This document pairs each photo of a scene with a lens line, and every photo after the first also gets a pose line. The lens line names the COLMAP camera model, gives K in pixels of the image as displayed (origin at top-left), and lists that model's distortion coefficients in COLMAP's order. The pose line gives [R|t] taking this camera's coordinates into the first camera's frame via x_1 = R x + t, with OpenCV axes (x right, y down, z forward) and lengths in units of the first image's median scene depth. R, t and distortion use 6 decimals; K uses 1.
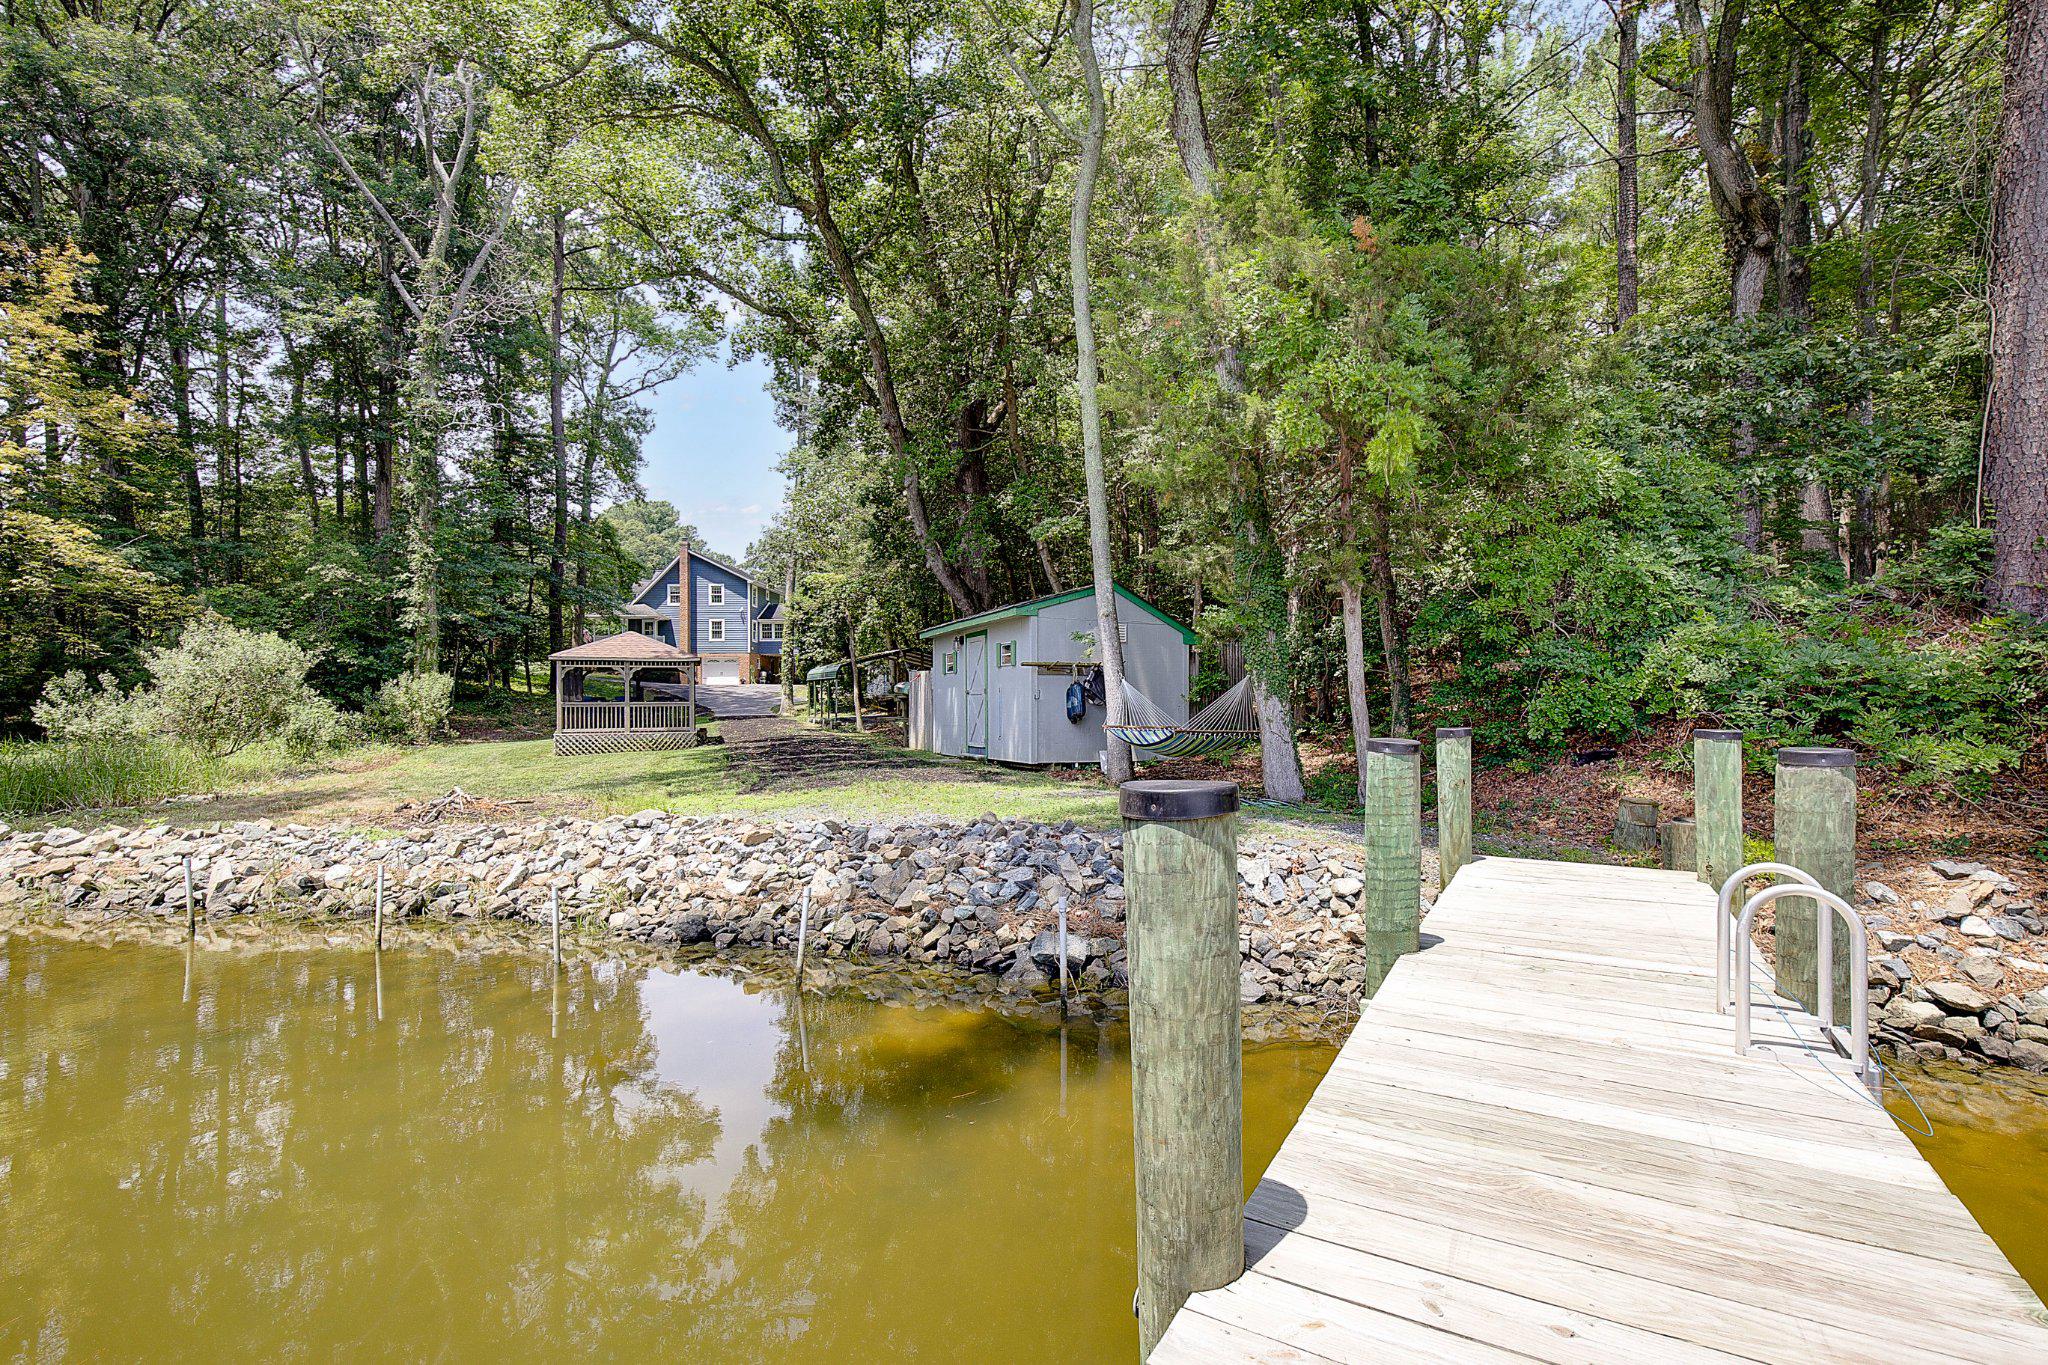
lens RADIAL K [[953.3, 0, 1035.5], [0, 953.3, 701.1], [0, 0, 1]] dist [-0.000645, -0.000487]
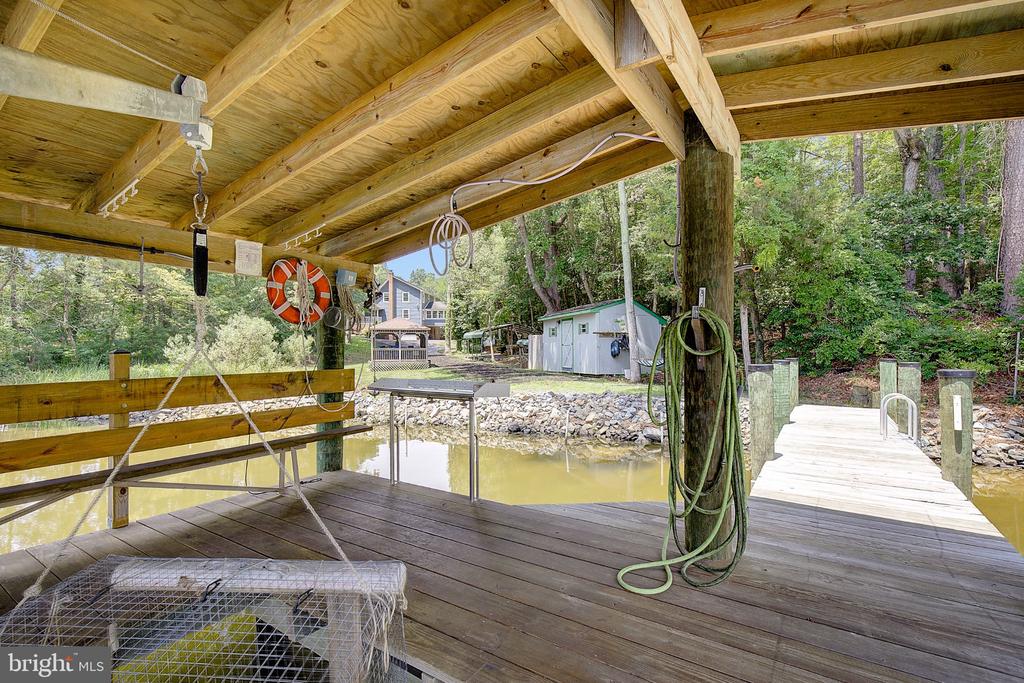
lens RADIAL K [[482.1, 0, 515.5], [0, 482.1, 346.7], [0, 0, 1]] dist [-0.002217, -0.000456]
pose [[0.997924, 0.002421, -0.064362, -0.194599], [-0.002633, 0.999991, -0.003203, 0.000793], [0.064354, 0.003366, 0.997921, -0.324989]]
